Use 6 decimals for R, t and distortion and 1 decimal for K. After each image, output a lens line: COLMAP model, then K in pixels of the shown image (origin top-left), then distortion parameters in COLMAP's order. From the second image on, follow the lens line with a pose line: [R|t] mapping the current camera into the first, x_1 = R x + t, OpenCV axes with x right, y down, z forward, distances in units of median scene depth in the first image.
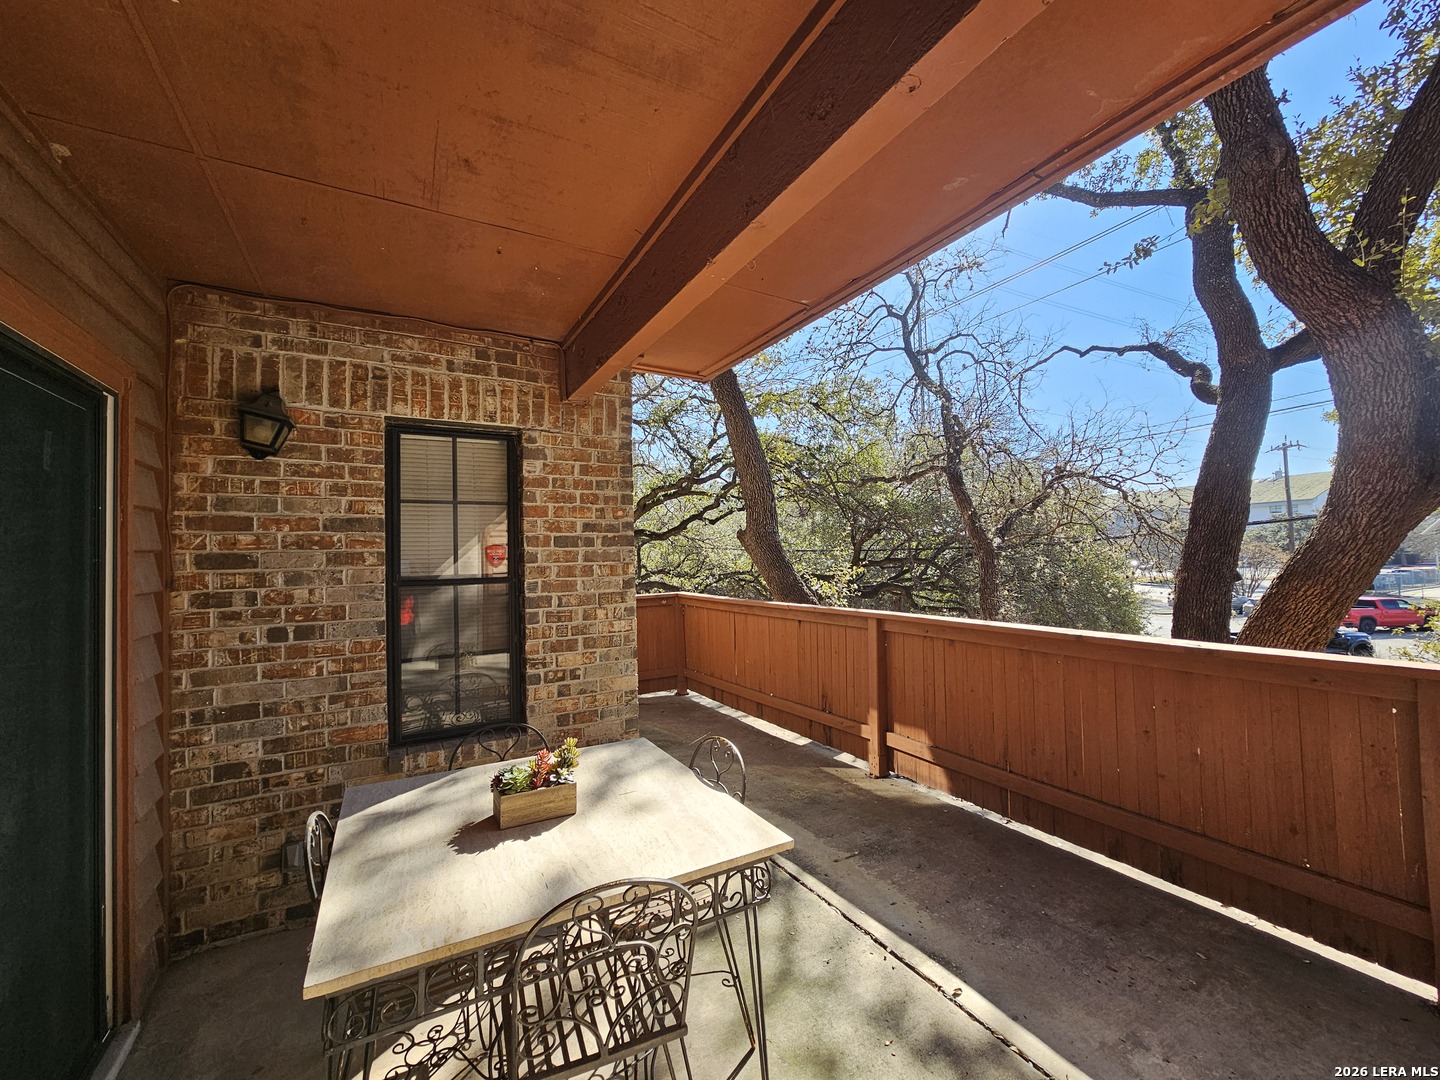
lens RADIAL K [[586.9, 0, 730.4], [0, 586.9, 530.4], [0, 0, 1]] dist [-0.004133, 0.001268]
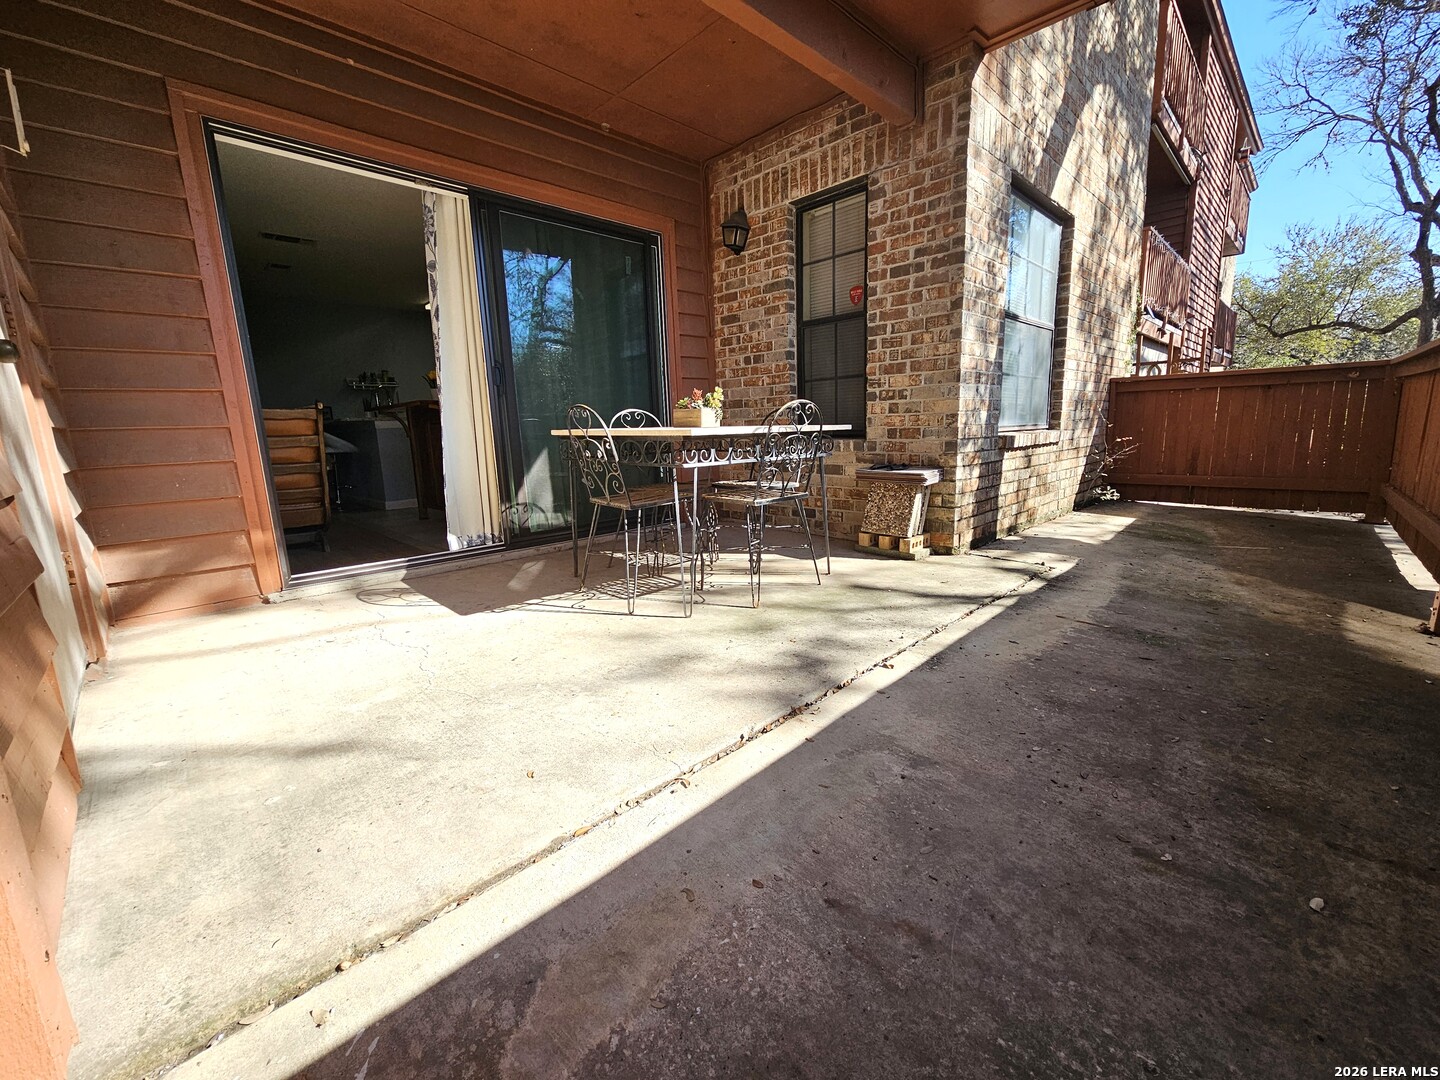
lens RADIAL K [[586.9, 0, 720.5], [0, 586.9, 535.3], [0, 0, 1]] dist [-0.004133, 0.001268]
pose [[0.251313, 0.192604, -0.948549, 0.769956], [0.063879, 0.974564, 0.214811, 0.242371], [0.965796, -0.114577, 0.232617, 0.360291]]
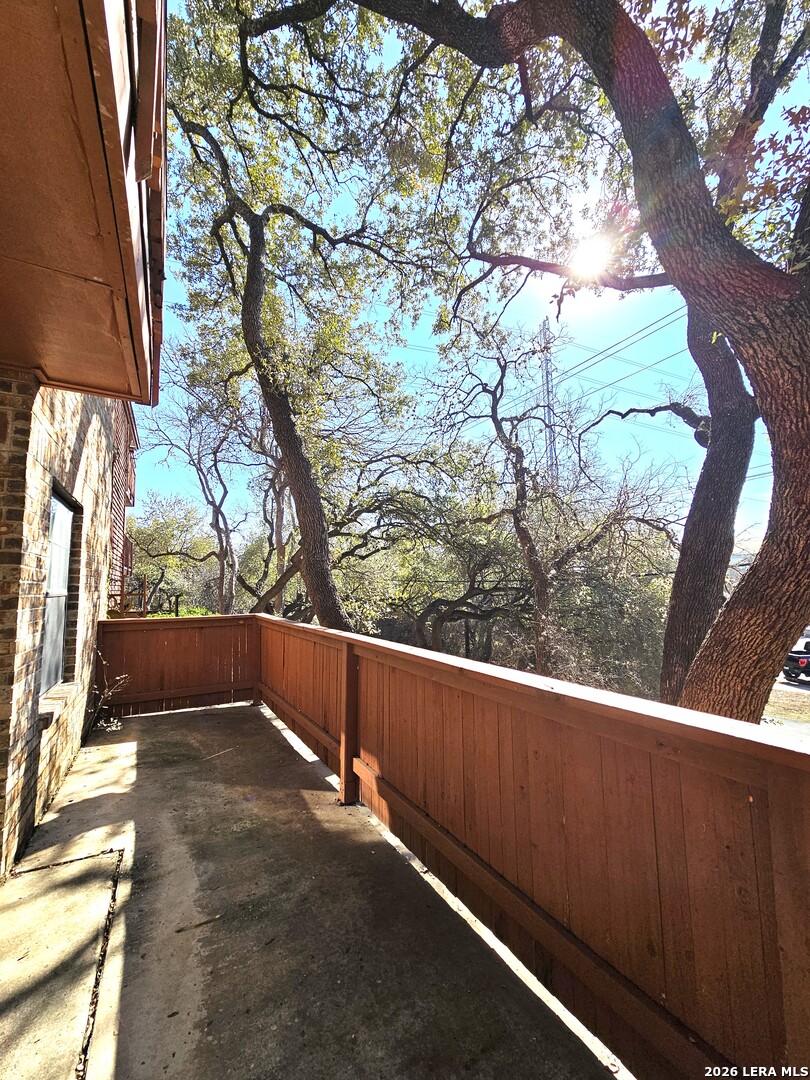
lens RADIAL K [[440.2, 0, 413.0], [0, 440.2, 541.6], [0, 0, 1]] dist [-0.004133, 0.001268]
pose [[0.999860, 0.008264, -0.014535, 0.504872], [-0.009100, 0.998251, -0.058413, 0.027174], [0.014026, 0.058537, 0.998187, 0.314233]]
